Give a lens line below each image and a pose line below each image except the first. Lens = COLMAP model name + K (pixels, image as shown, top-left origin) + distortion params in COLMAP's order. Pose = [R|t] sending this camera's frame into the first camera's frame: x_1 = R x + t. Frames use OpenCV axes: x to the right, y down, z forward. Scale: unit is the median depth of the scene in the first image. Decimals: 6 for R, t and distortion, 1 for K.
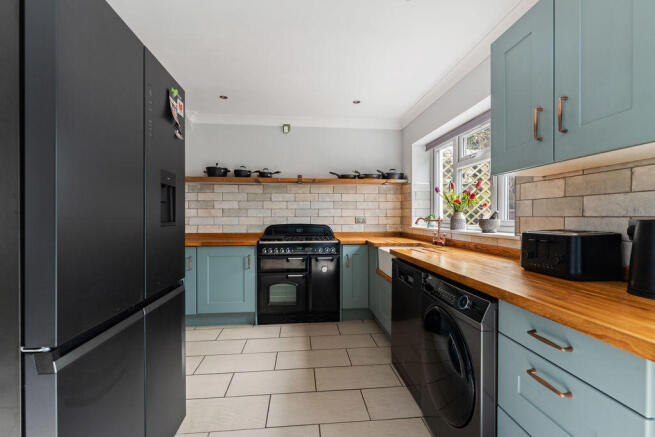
lens RADIAL K [[288.7, 0, 327.5], [0, 288.7, 218.5], [0, 0, 1]] dist [-0.000727, -0.000485]
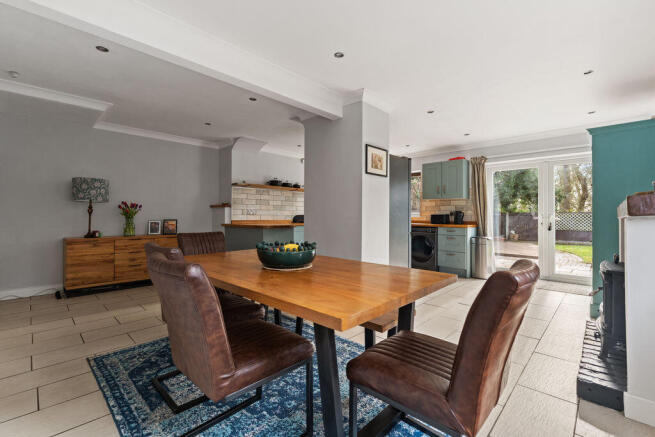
lens RADIAL K [[288.5, 0, 327.5], [0, 288.5, 218.5], [0, 0, 1]] dist [-0.000400, -0.000007]
pose [[0.763104, -0.000345, 0.646276, -1.223858], [-0.001960, 0.999994, 0.002848, 0.037502], [-0.646273, -0.003440, 0.763098, -0.458438]]
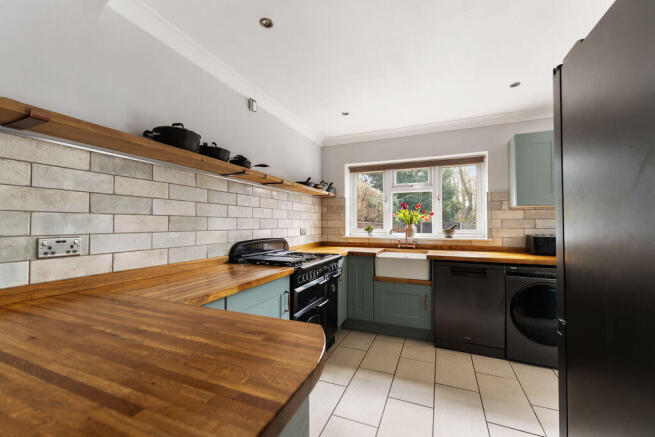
lens RADIAL K [[266.8, 0, 327.5], [0, 266.8, 218.5], [0, 0, 1]] dist [0.001342, 0.000101]
pose [[0.476361, 0.019412, 0.879035, -0.658189], [0.005860, 0.999664, -0.025252, -0.015577], [-0.879230, 0.017180, 0.476087, 0.558679]]
